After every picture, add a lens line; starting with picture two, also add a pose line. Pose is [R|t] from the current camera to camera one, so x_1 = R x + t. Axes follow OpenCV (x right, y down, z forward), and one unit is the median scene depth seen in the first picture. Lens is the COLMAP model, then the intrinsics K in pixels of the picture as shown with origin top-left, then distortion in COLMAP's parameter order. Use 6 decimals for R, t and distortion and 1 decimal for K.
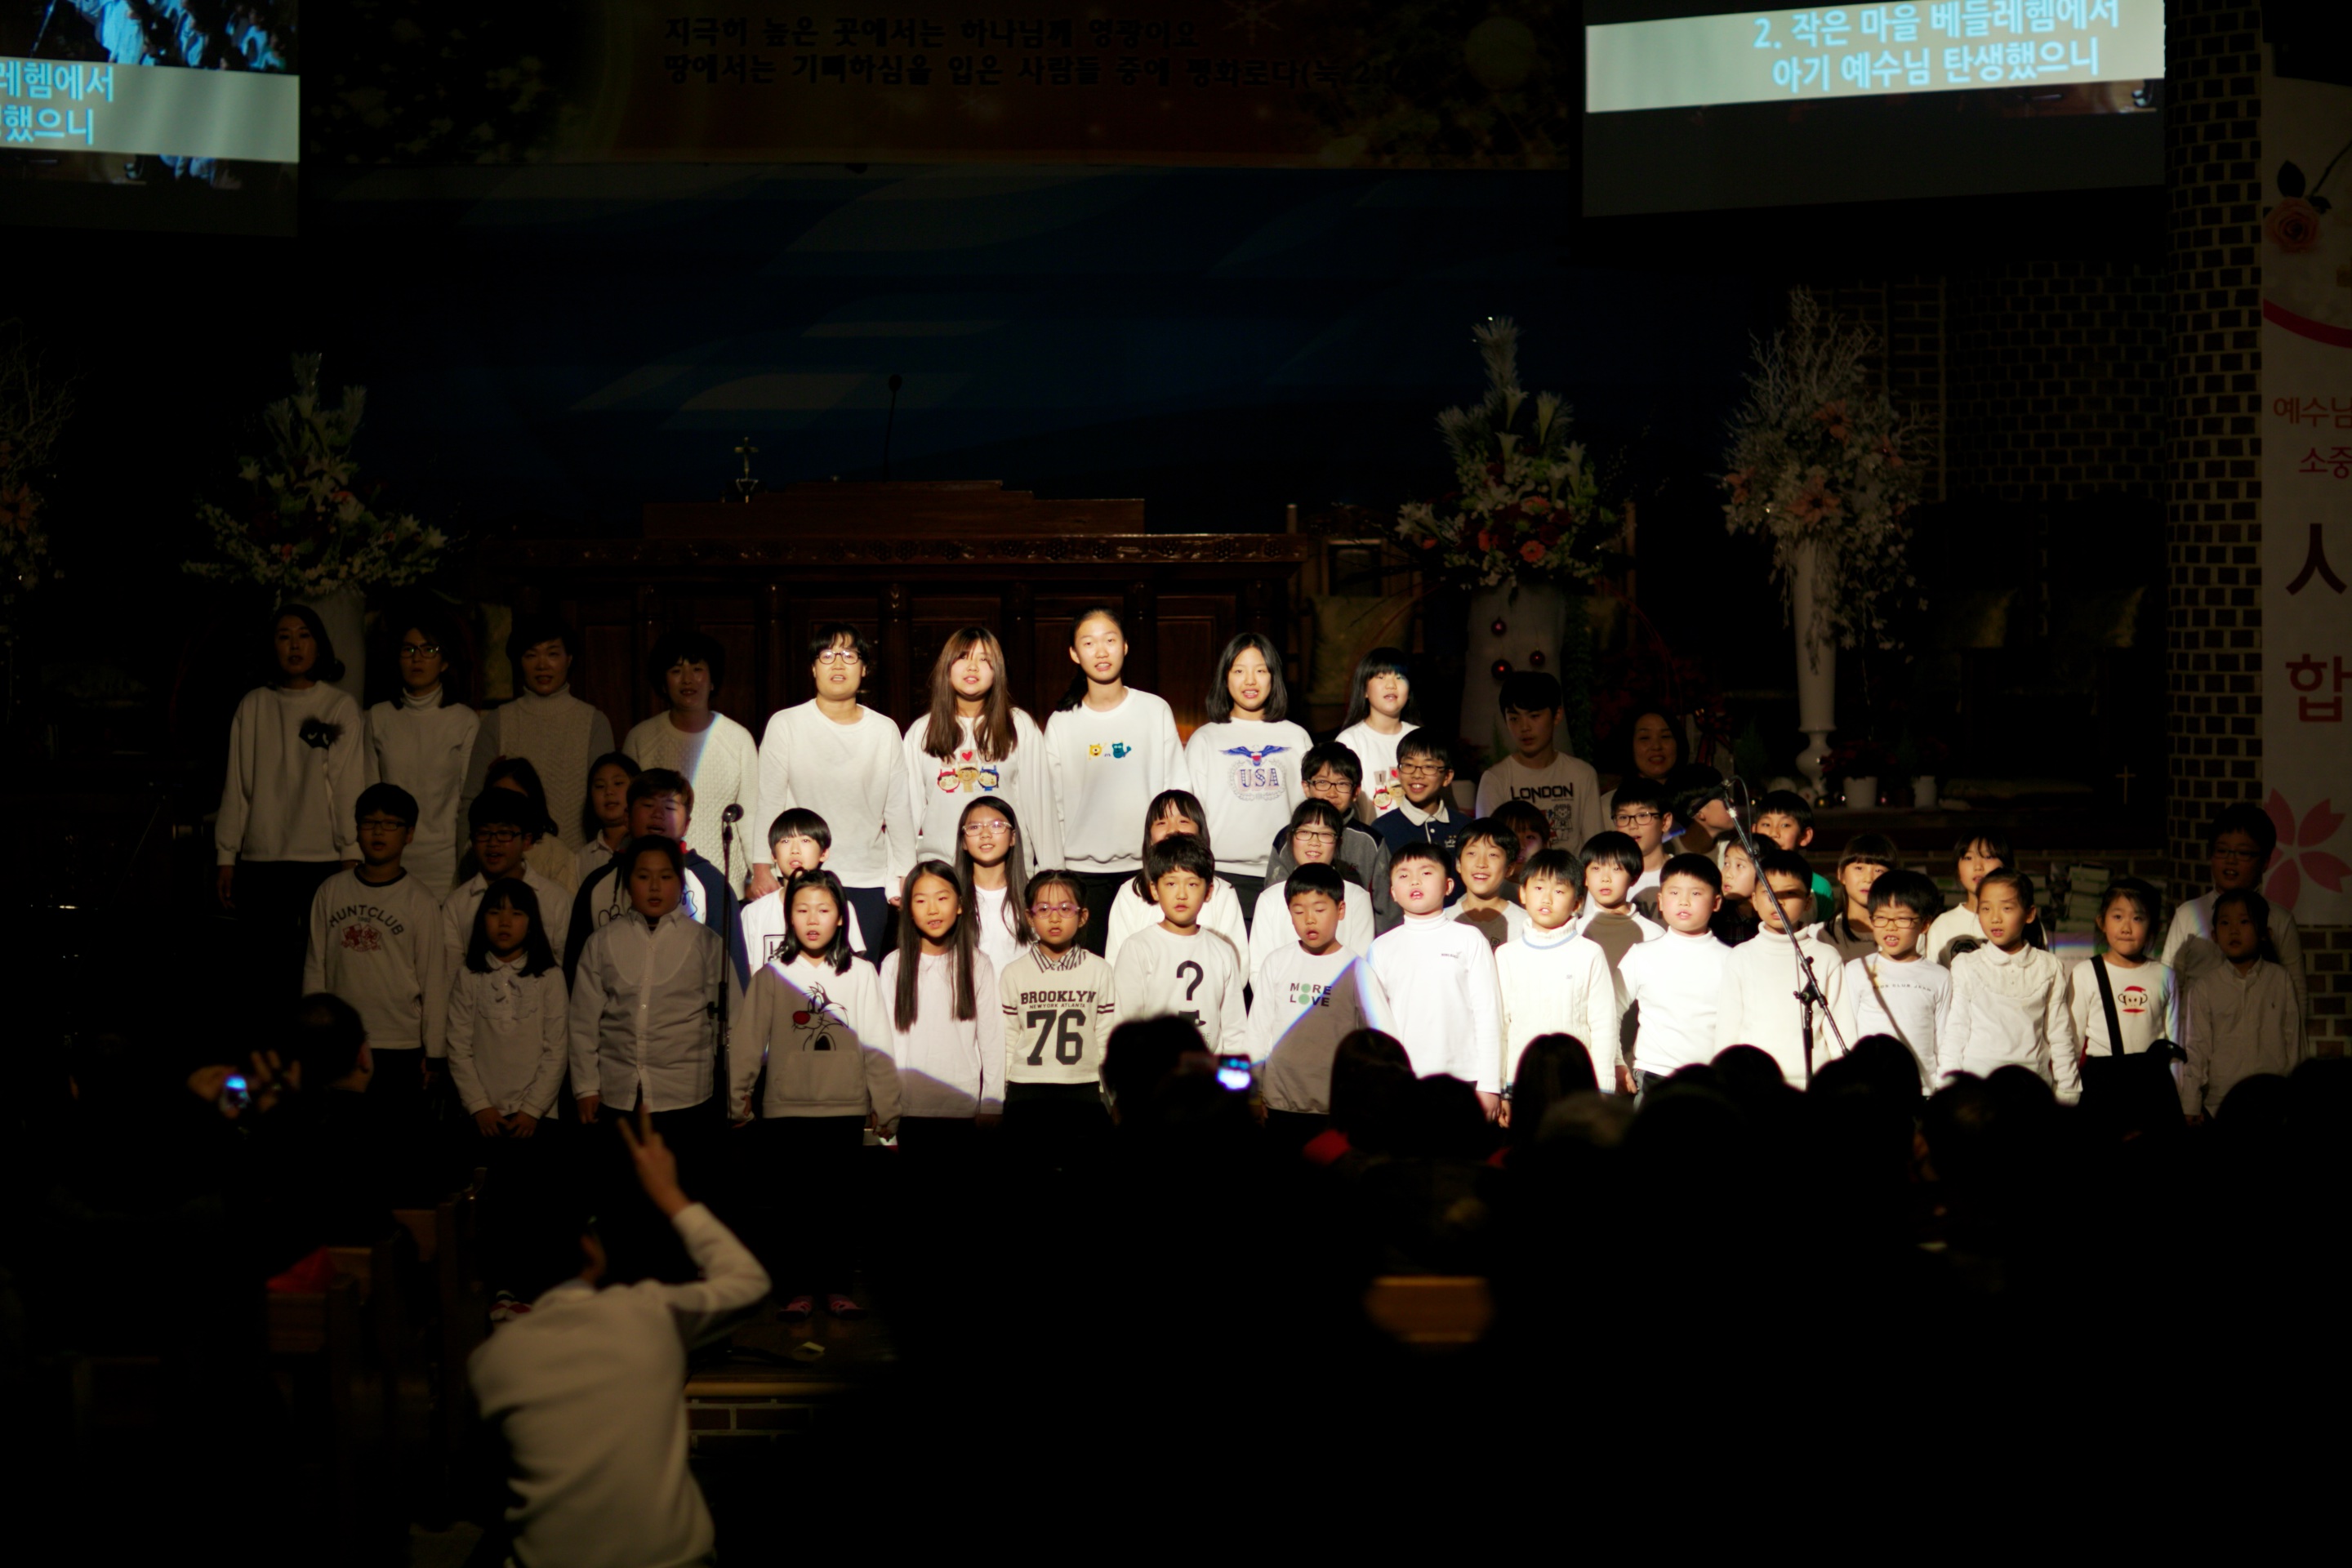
lens RADIAL K [[5567.0, 0, 1176.0], [0, 5567.0, 784.0], [0, 0, 1]] dist [-0.051683, -0.668943]
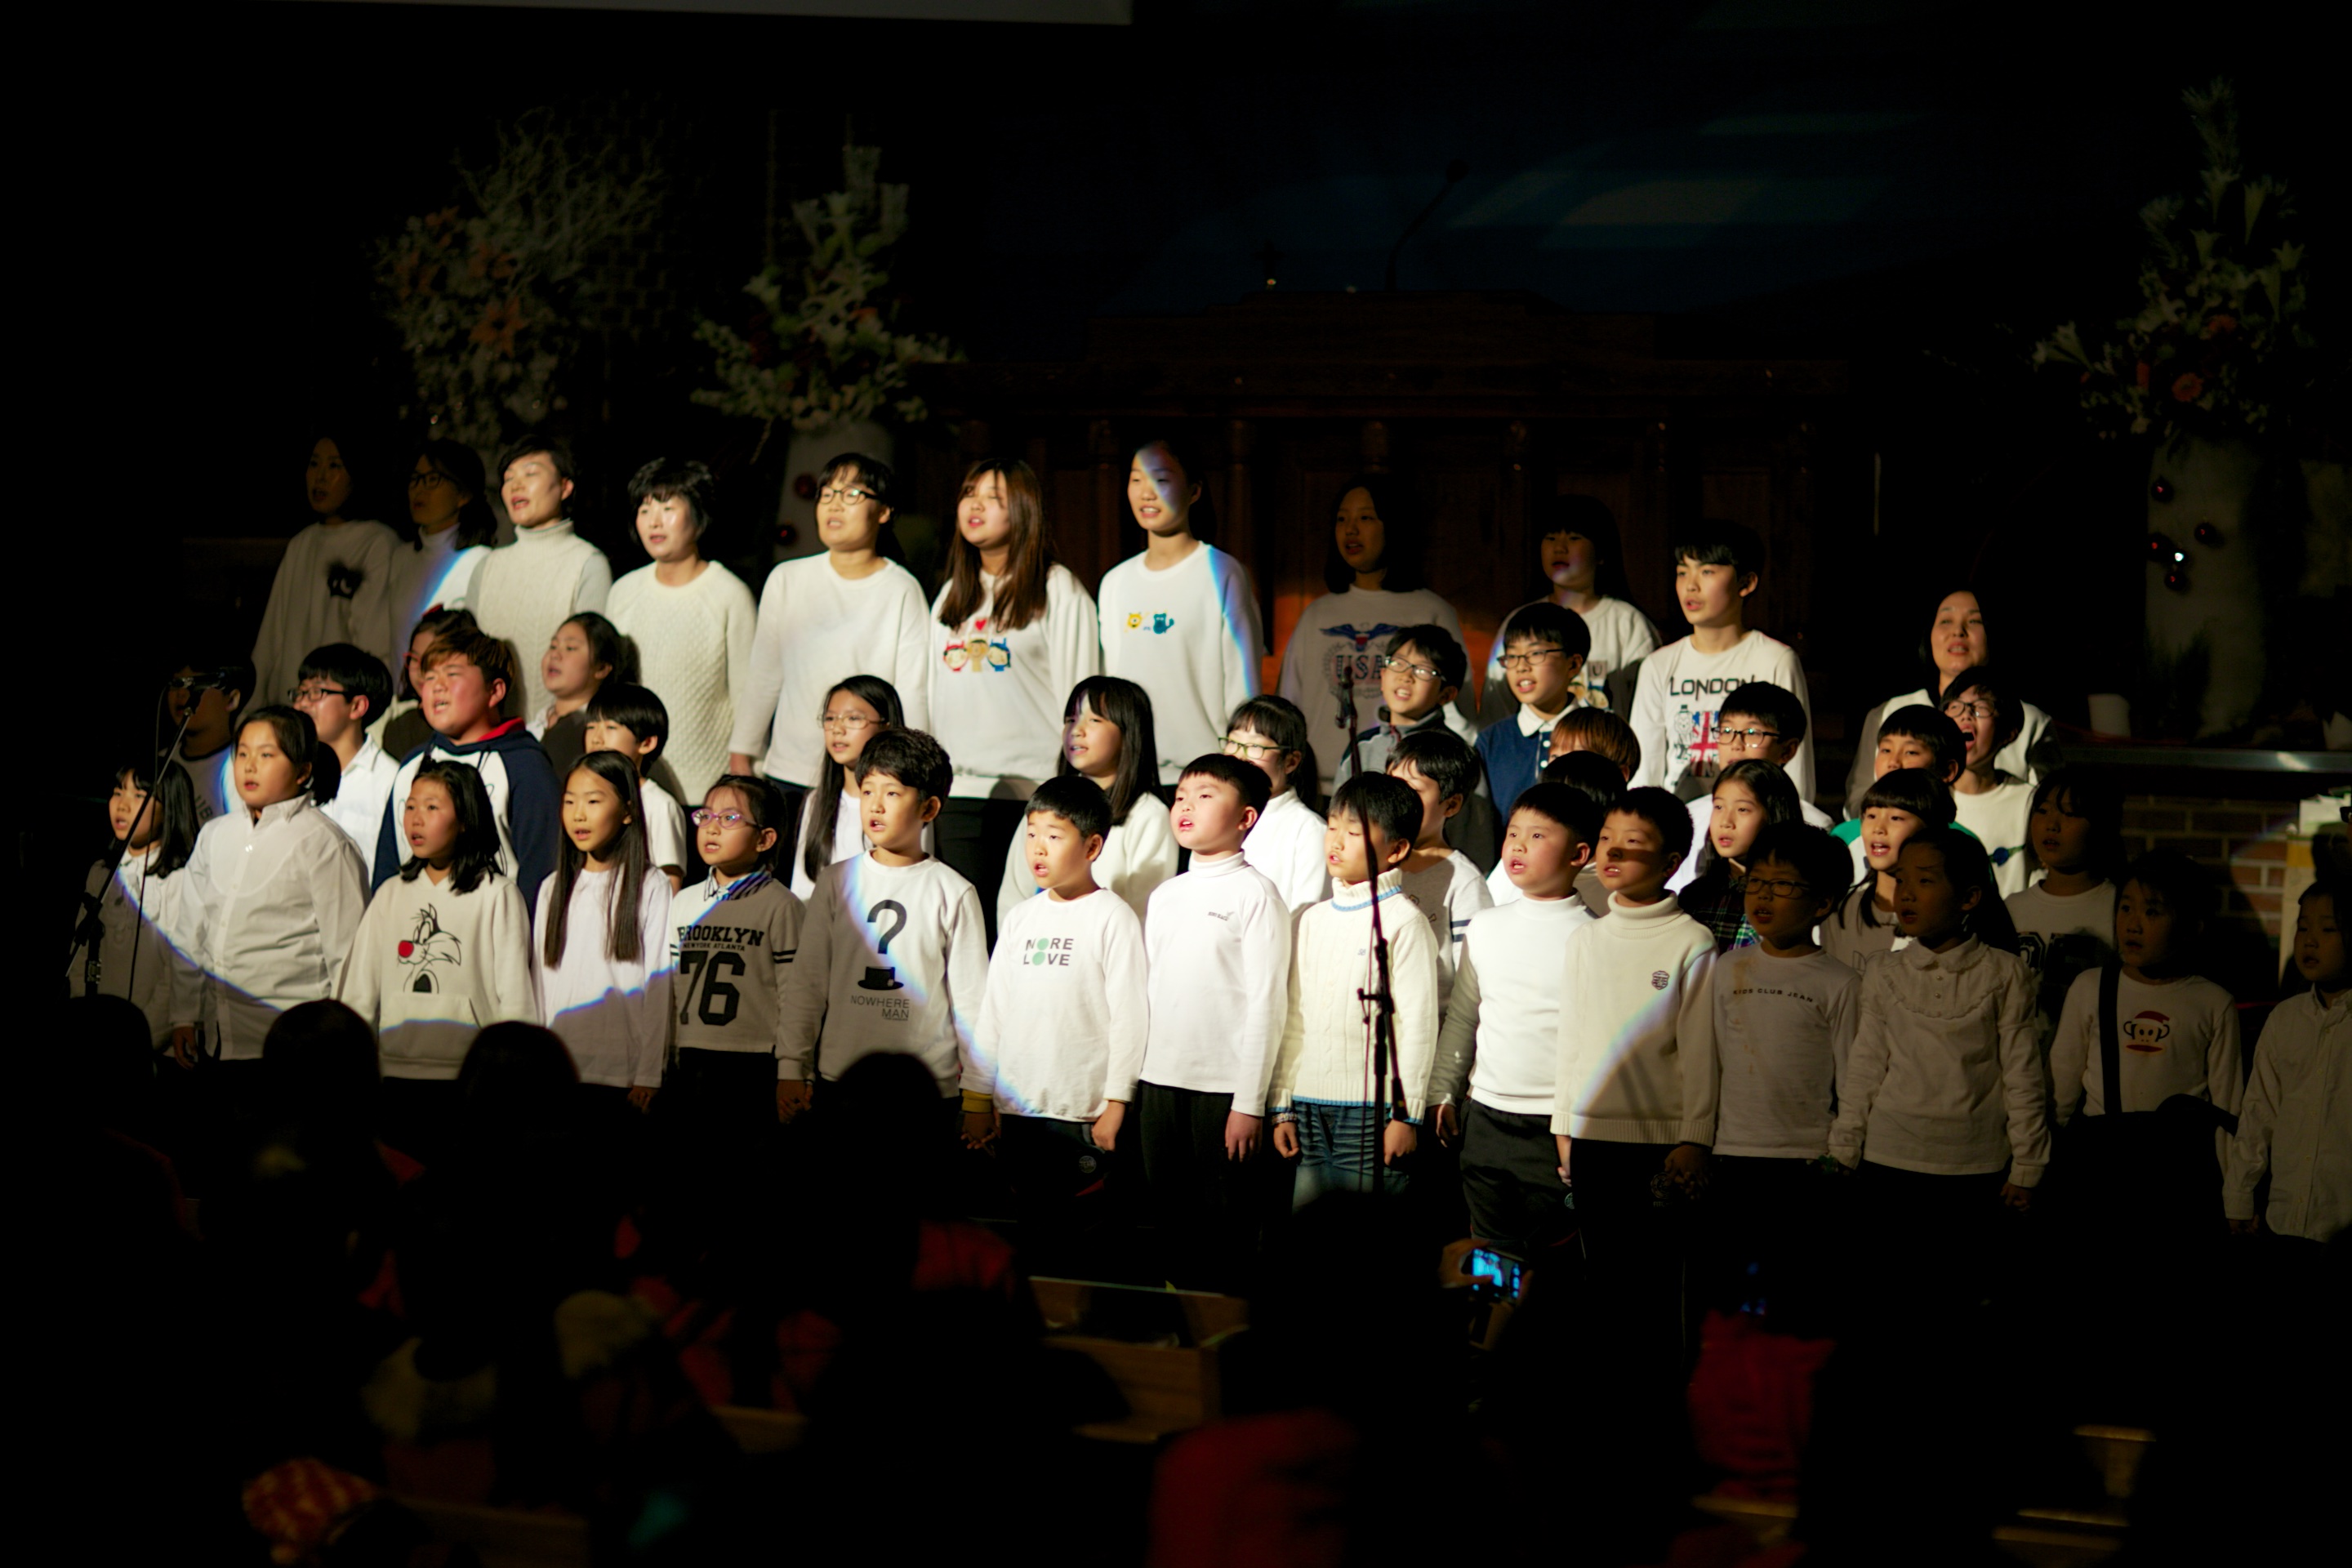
lens RADIAL K [[5567.0, 0, 1176.0], [0, 5567.0, 784.0], [0, 0, 1]] dist [-0.051683, -0.668943]
pose [[0.877567, 0.039596, -0.477817, 0.338421], [-0.032881, 0.999208, 0.022414, -0.001326], [0.478326, -0.003959, 0.878174, 0.323926]]
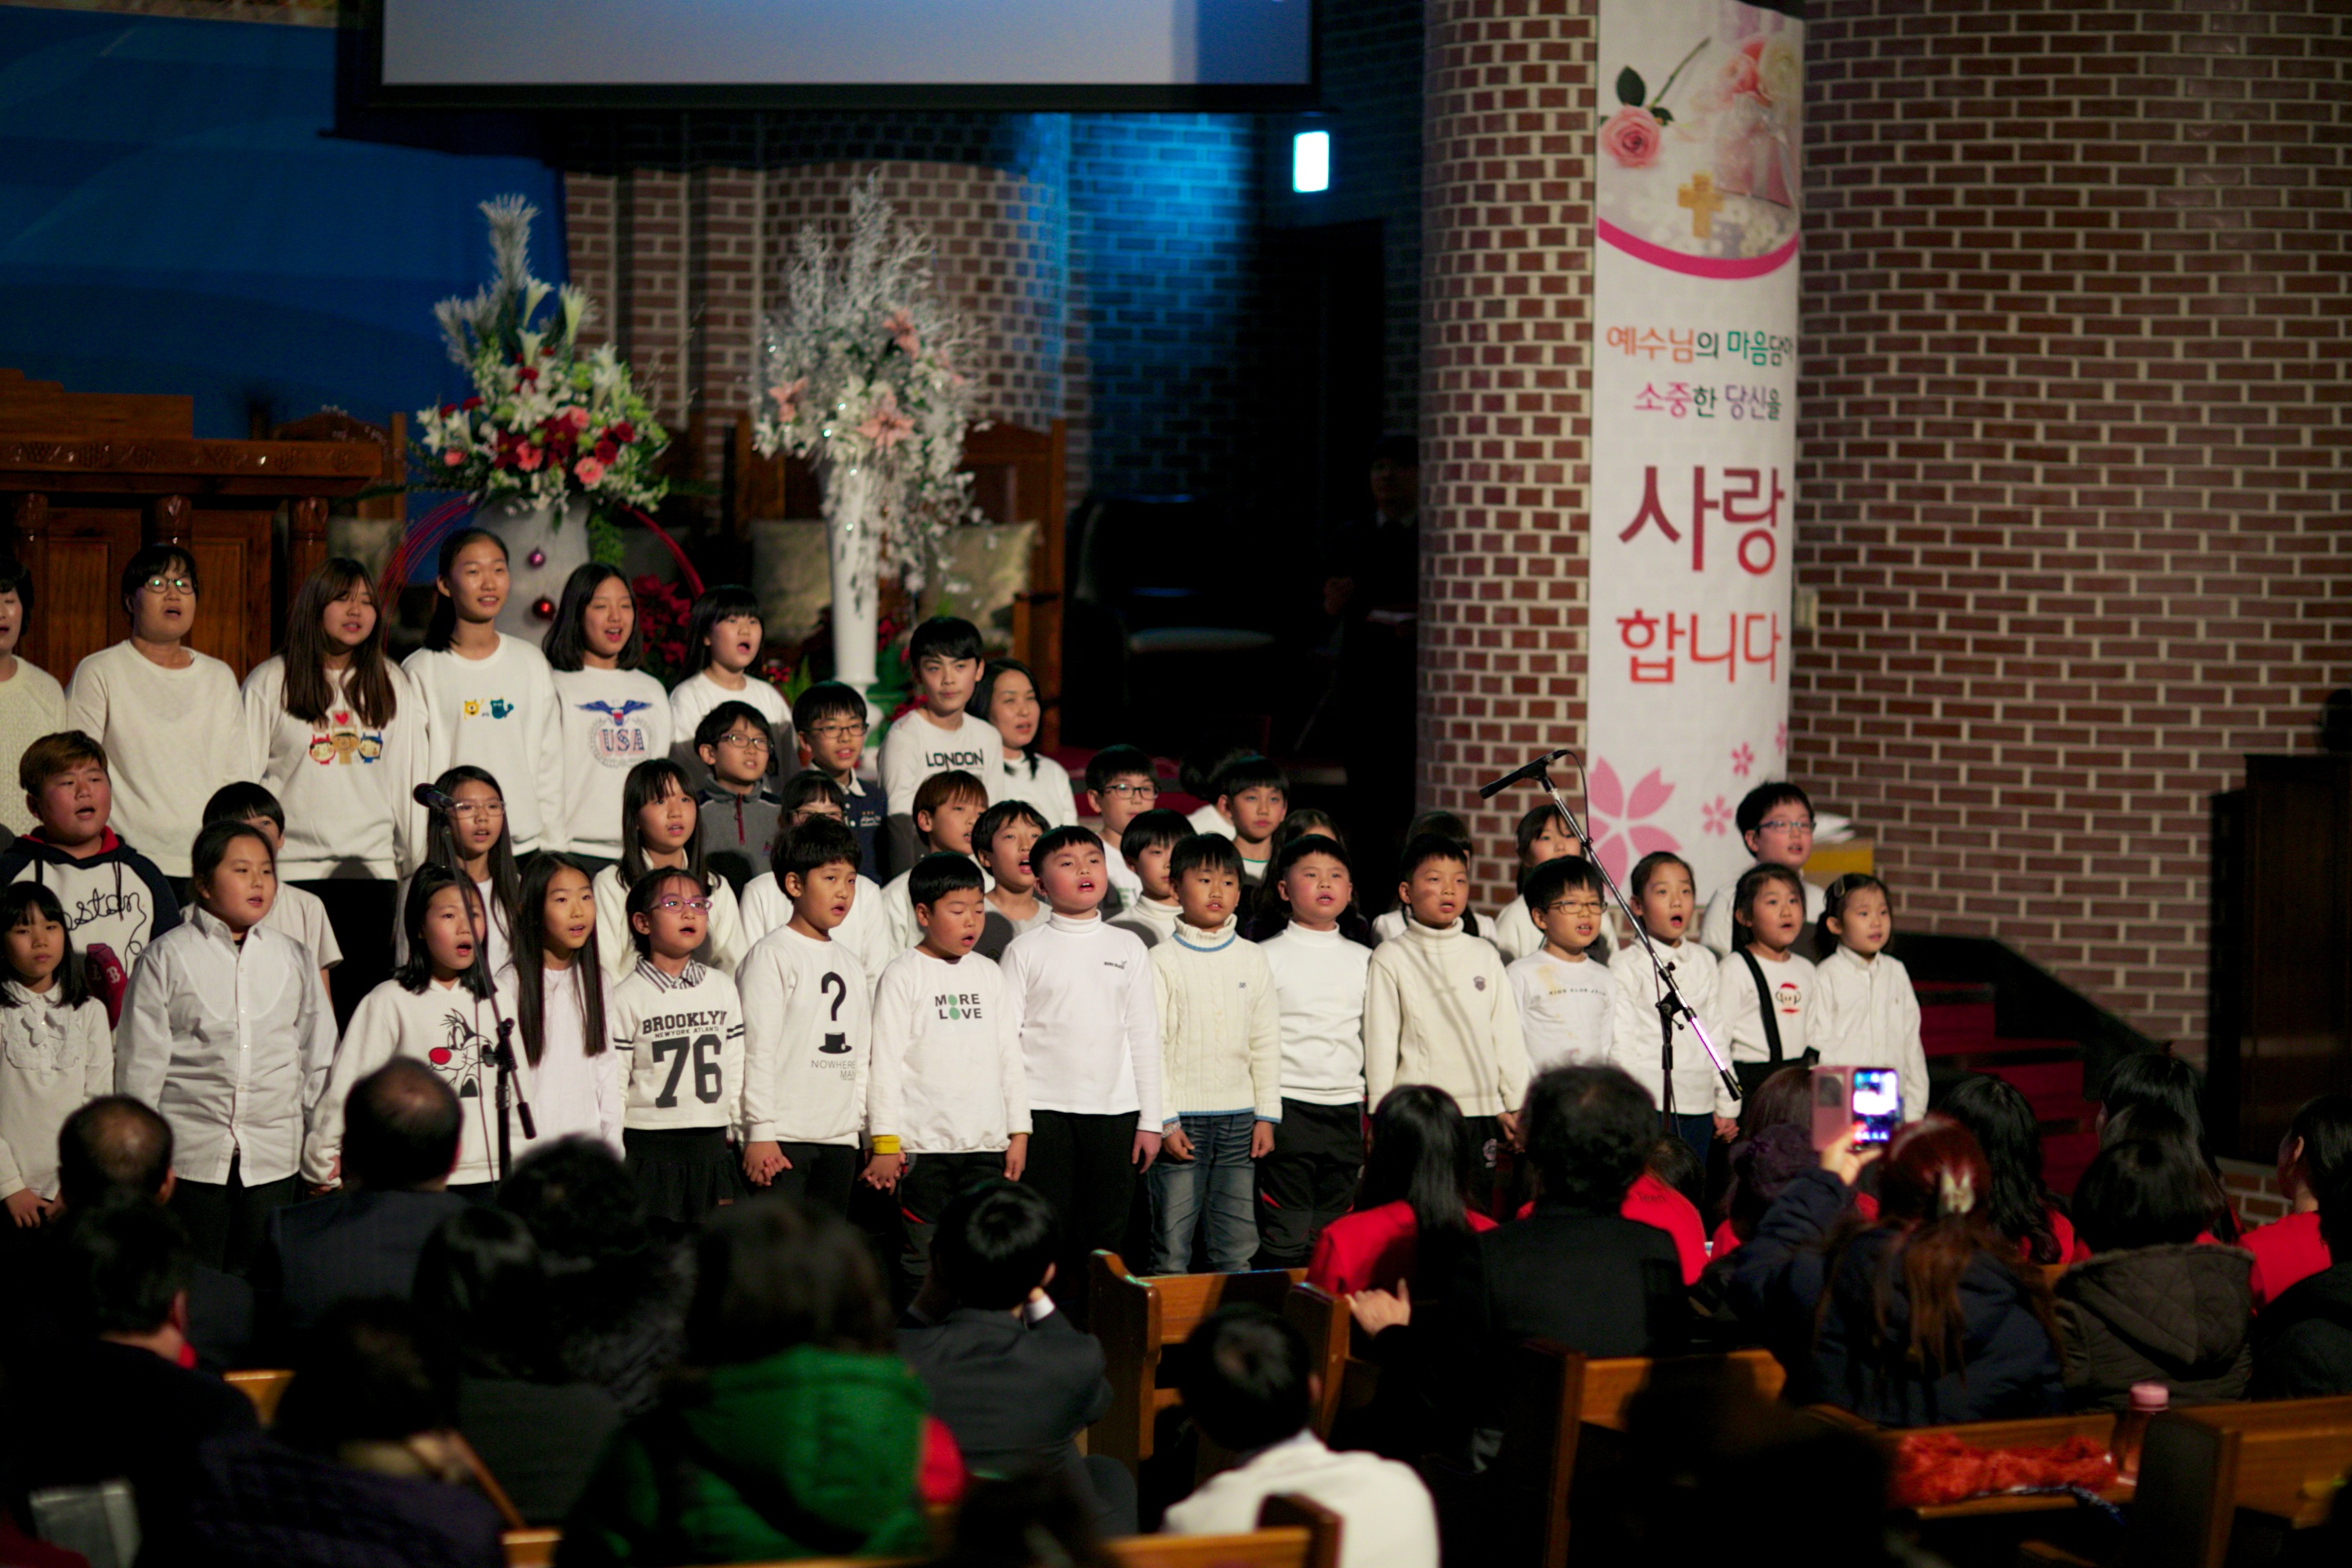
lens RADIAL K [[5567.0, 0, 1176.0], [0, 5567.0, 784.0], [0, 0, 1]] dist [-0.051683, -0.668943]
pose [[0.878428, -0.000337, 0.477874, -0.296797], [-0.006311, 0.999904, 0.012306, -0.005352], [-0.477833, -0.013826, 0.878342, 0.230111]]
